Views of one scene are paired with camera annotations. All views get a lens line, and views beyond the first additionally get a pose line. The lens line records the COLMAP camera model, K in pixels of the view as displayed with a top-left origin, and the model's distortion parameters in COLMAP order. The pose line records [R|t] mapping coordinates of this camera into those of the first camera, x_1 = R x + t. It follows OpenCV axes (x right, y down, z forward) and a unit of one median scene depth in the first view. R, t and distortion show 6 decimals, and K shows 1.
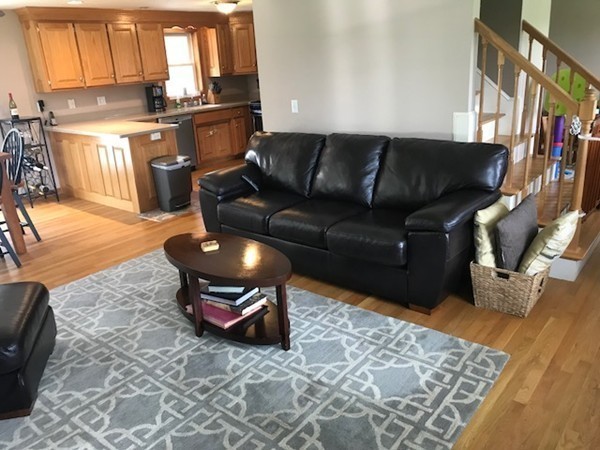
lens RADIAL K [[493.6, 0, 300.0], [0, 493.6, 225.0], [0, 0, 1]] dist [-0.000064, -0.008233]
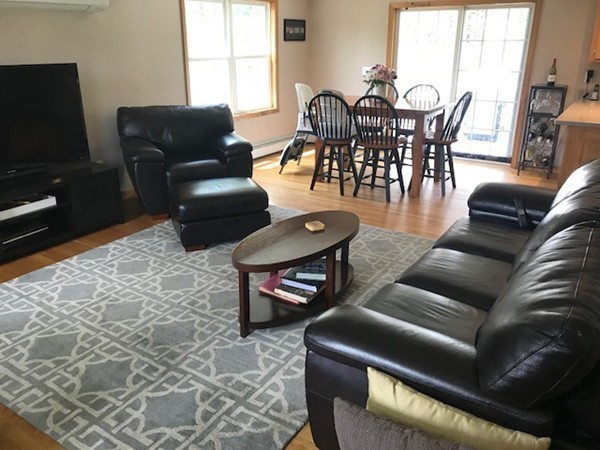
lens RADIAL K [[493.6, 0, 300.0], [0, 493.6, 225.0], [0, 0, 1]] dist [-0.000064, -0.008233]
pose [[0.098122, 0.403606, -0.909656, 0.861737], [-0.321463, 0.877920, 0.354849, -0.363036], [0.941825, 0.257603, 0.215887, 0.888425]]
